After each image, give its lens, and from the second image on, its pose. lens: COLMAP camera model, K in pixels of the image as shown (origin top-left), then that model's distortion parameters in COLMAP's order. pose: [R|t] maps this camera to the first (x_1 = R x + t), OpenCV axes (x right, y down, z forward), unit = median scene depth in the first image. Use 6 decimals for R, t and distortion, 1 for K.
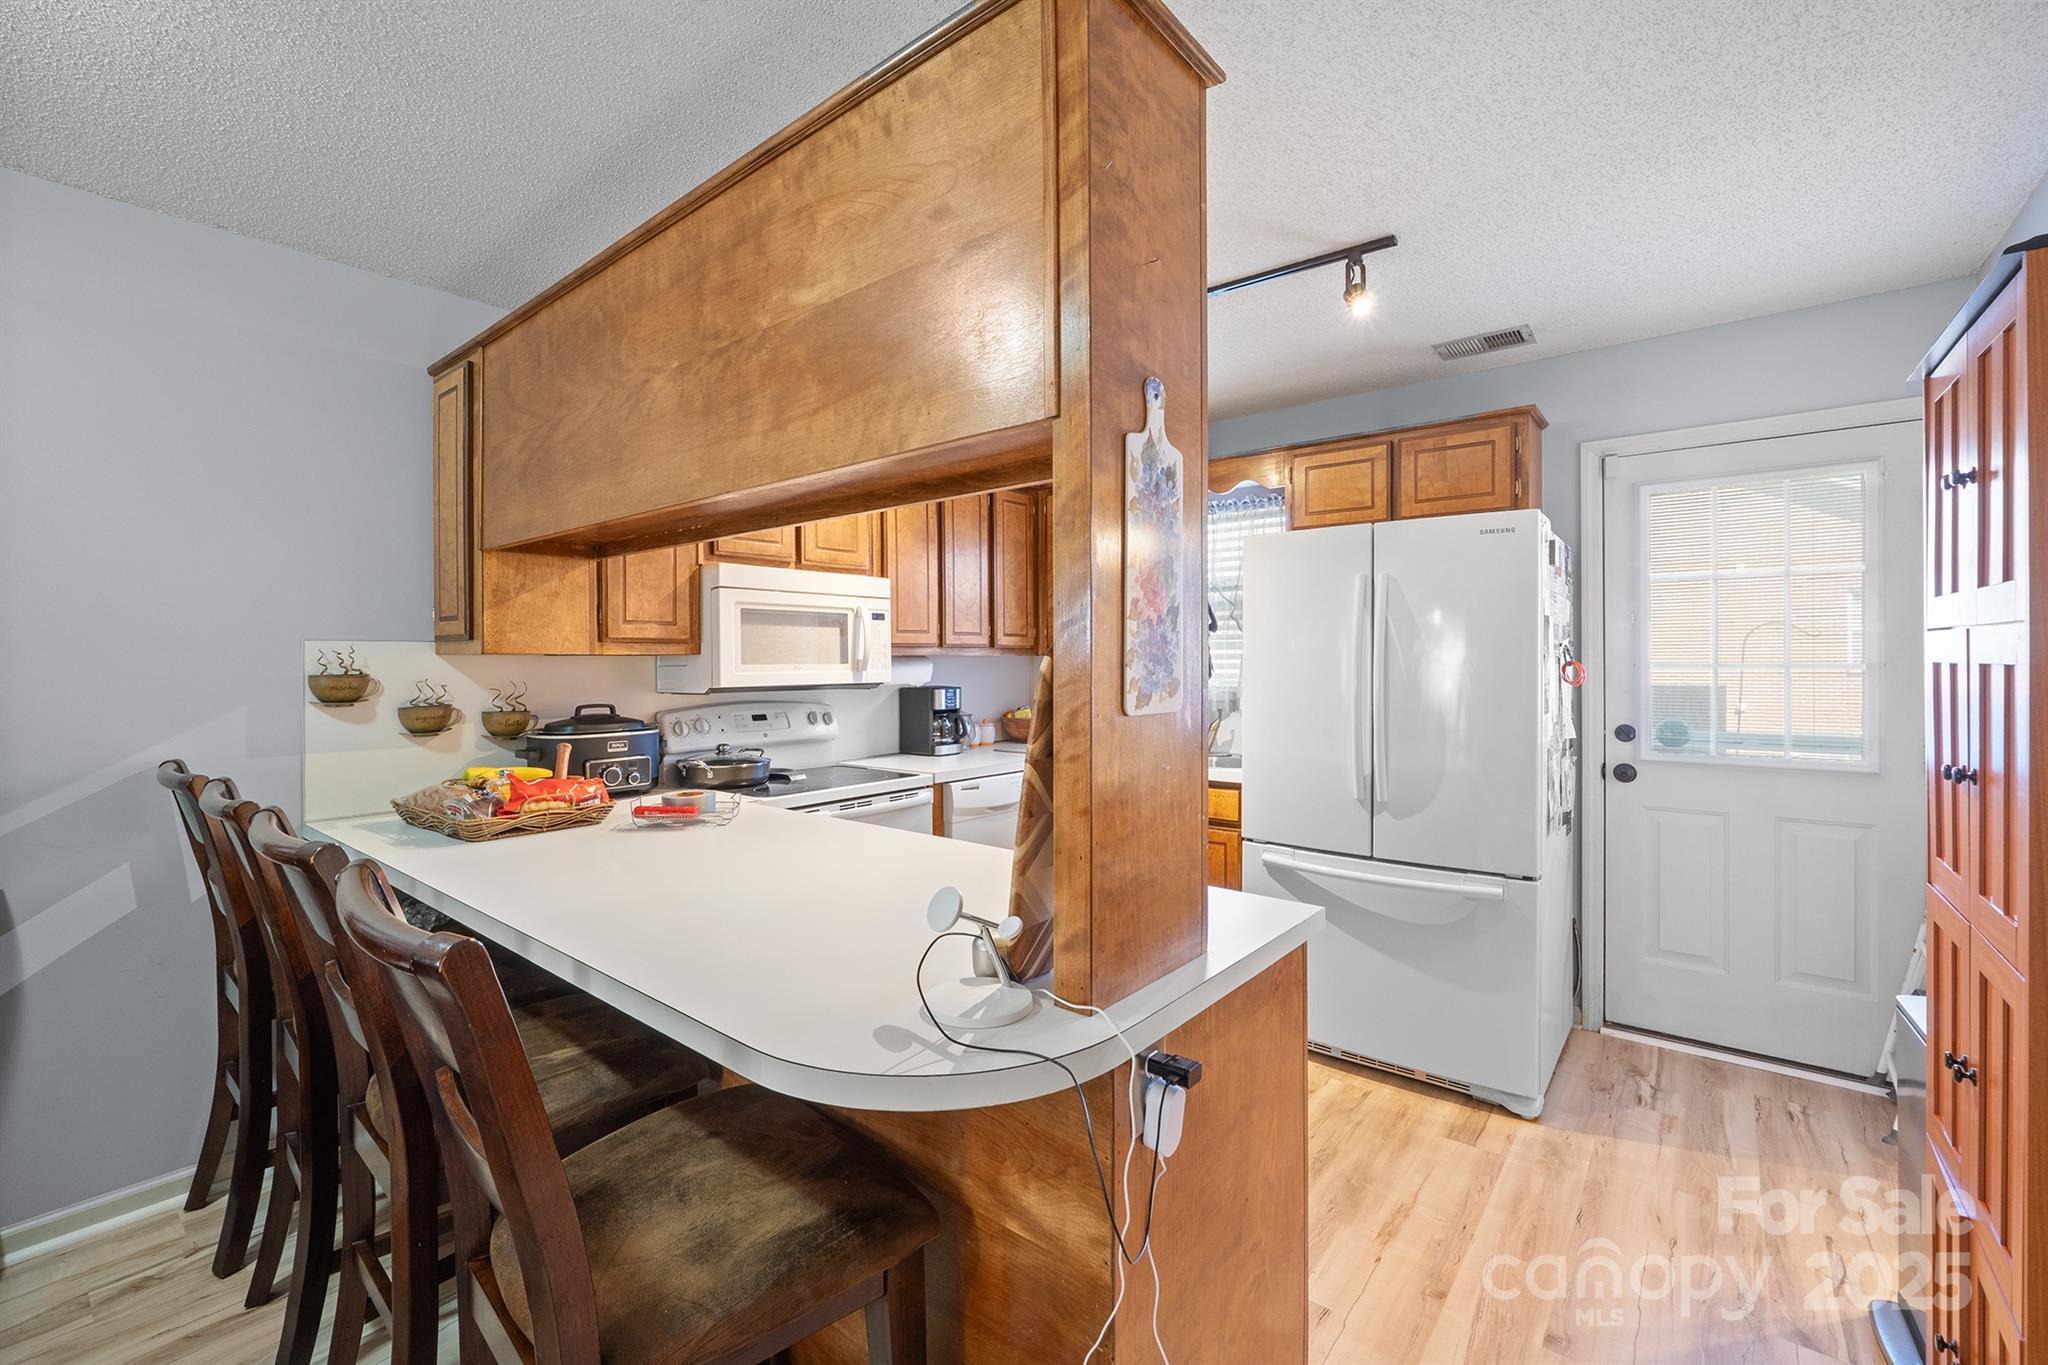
lens RADIAL K [[864.0, 0, 1024.0], [0, 864.0, 682.5], [0, 0, 1]] dist [-0.001409, -0.000068]
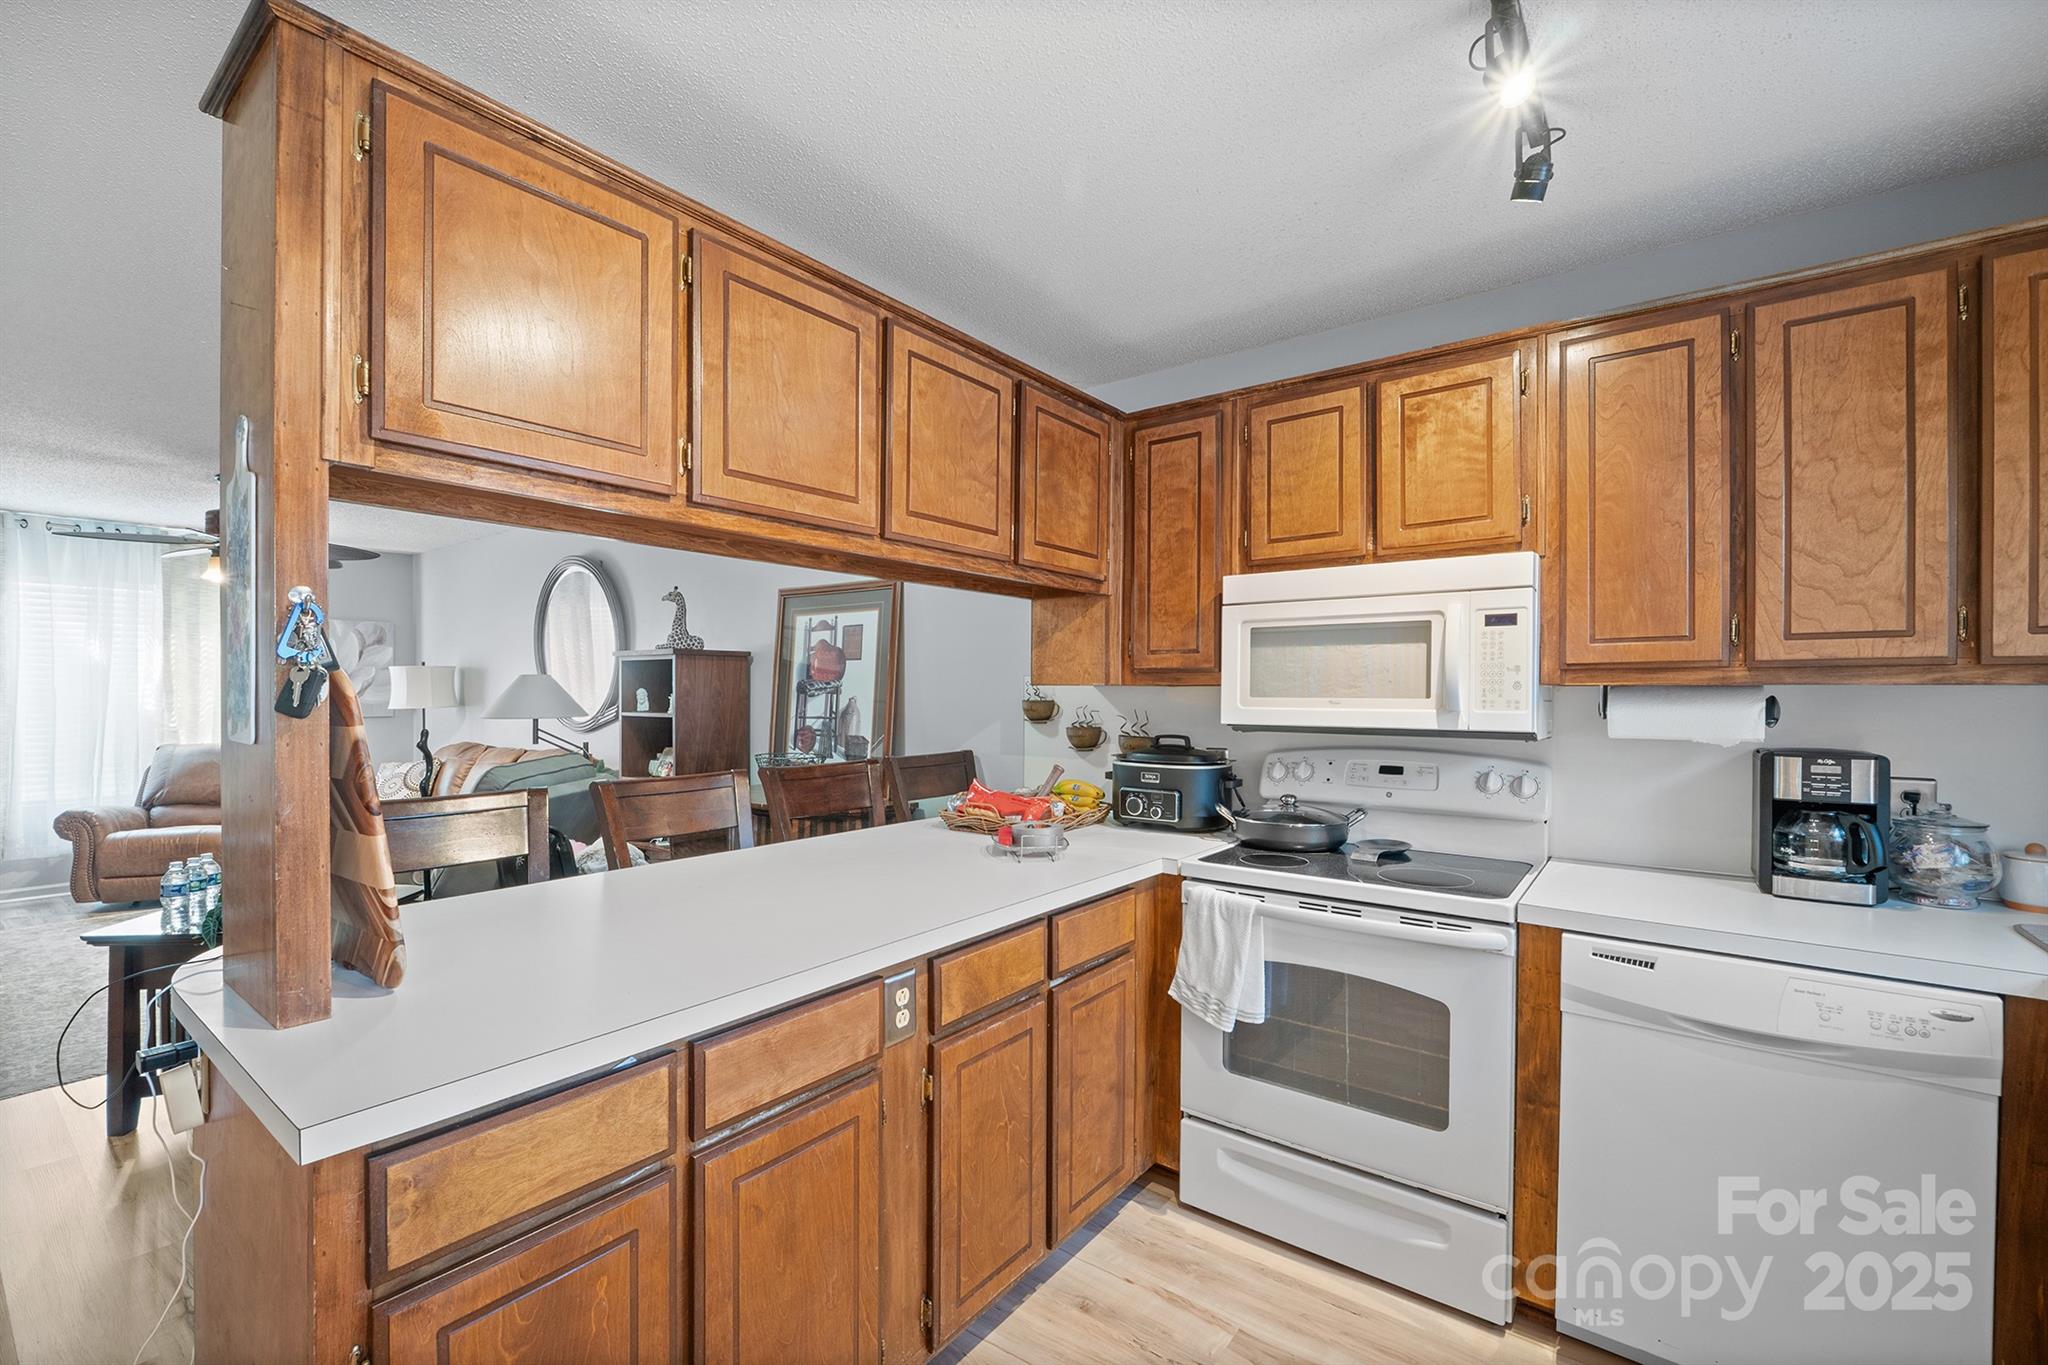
lens RADIAL K [[861.3, 0, 1013.2], [0, 861.3, 697.0], [0, 0, 1]] dist [-0.003330, -0.000417]
pose [[0.031349, 0.010590, -0.999452, 0.429779], [-0.030115, 0.999500, 0.009646, -0.019633], [0.999055, 0.029796, 0.031652, 0.676872]]
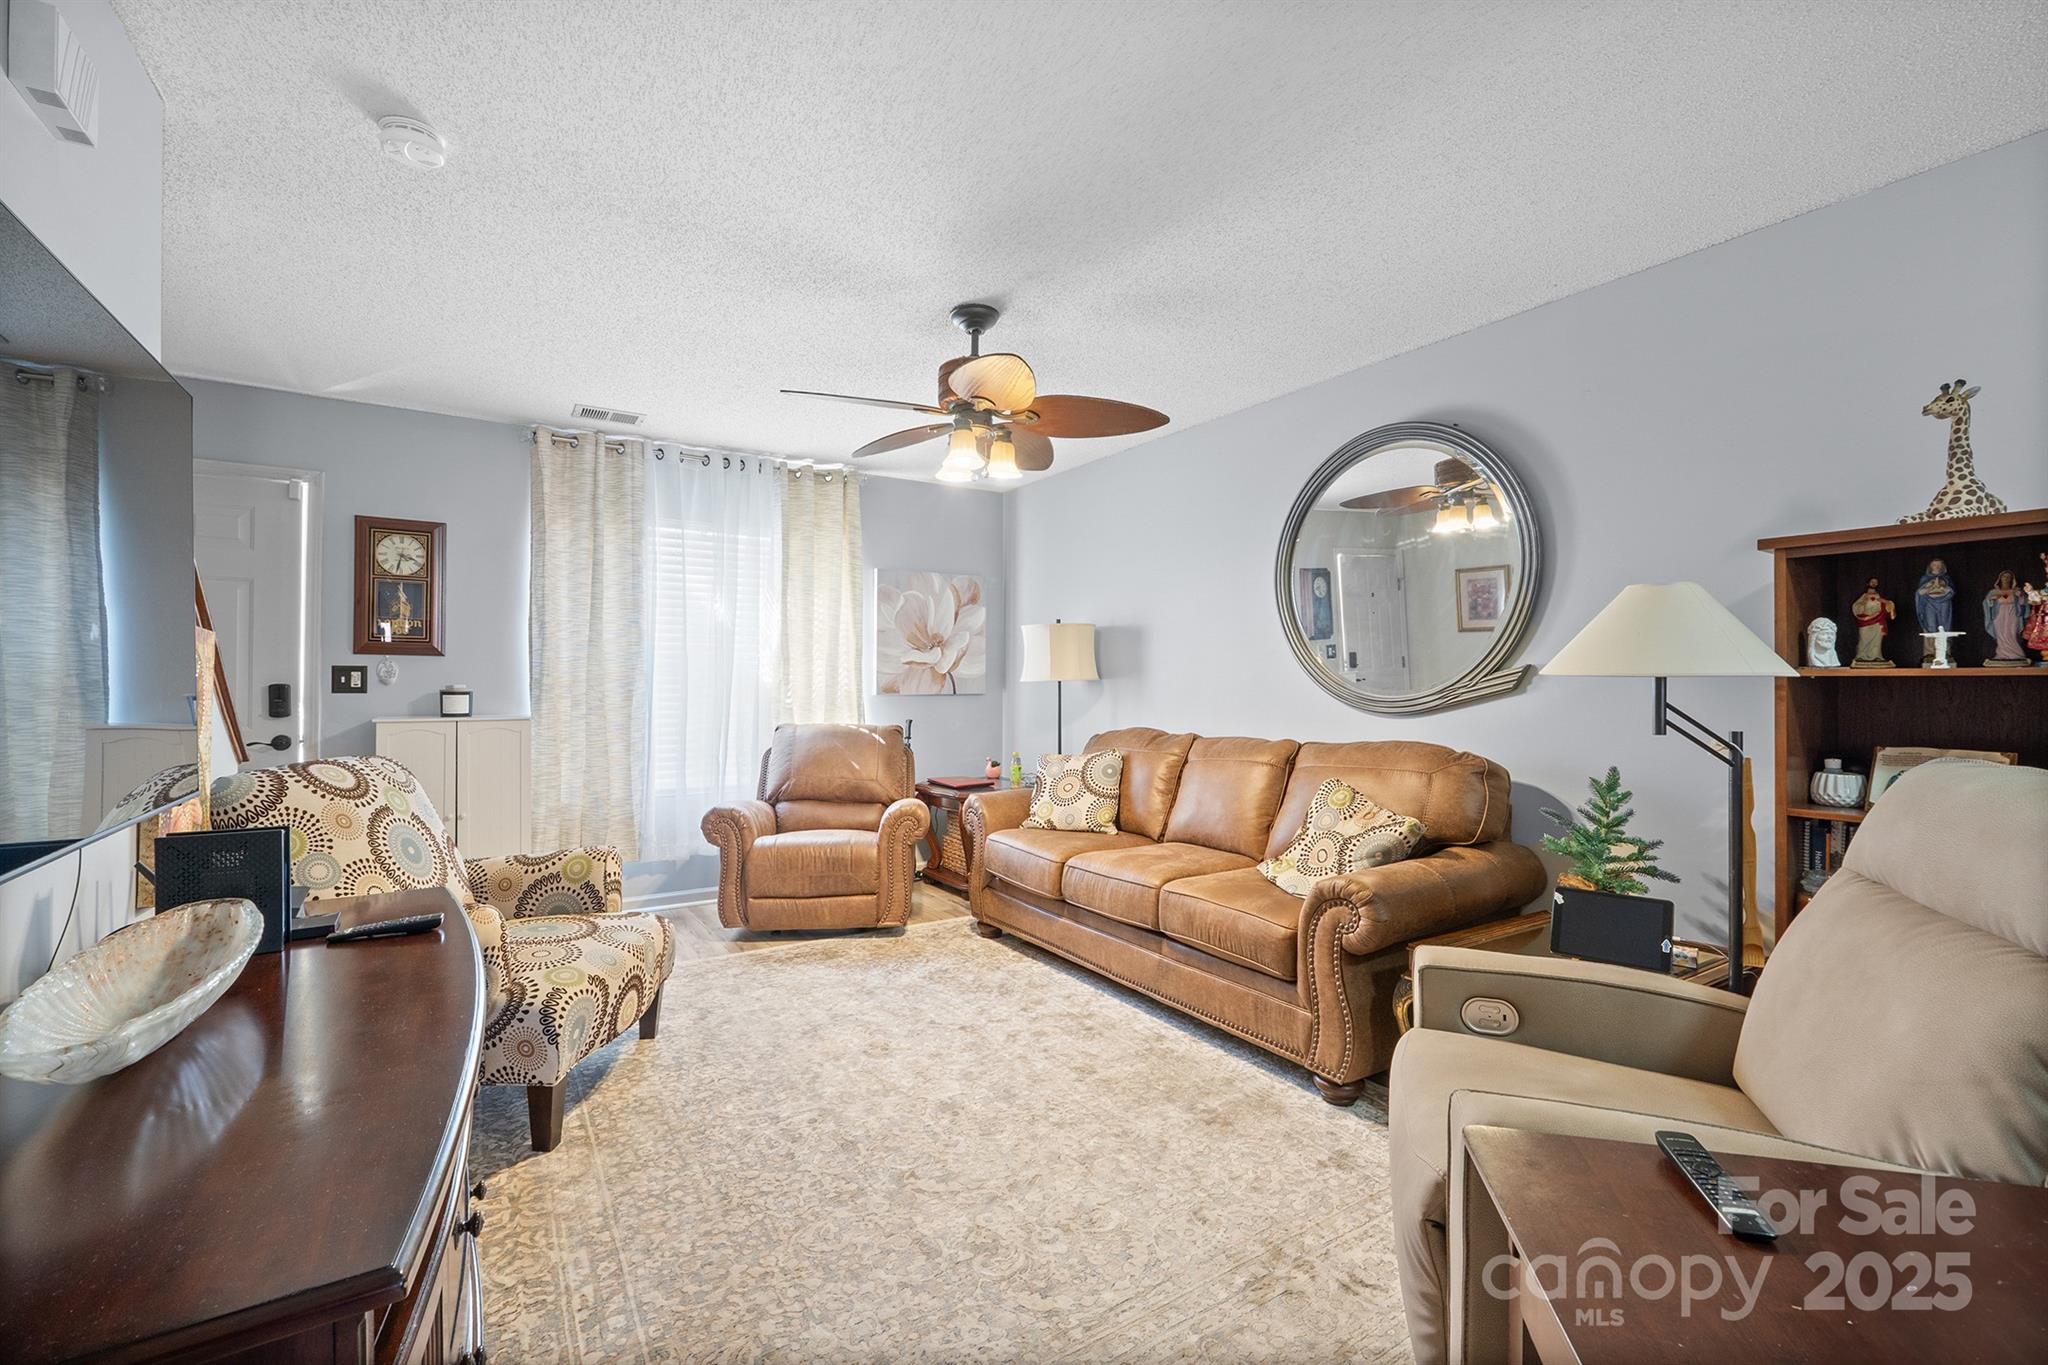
lens RADIAL K [[864.0, 0, 1024.0], [0, 864.0, 682.5], [0, 0, 1]] dist [-0.001409, -0.000068]
pose [[-0.308358, 0.000940, -0.951270, -0.179139], [-0.027984, 0.999558, 0.010059, 0.056546], [0.950859, 0.029722, -0.308196, -0.240056]]
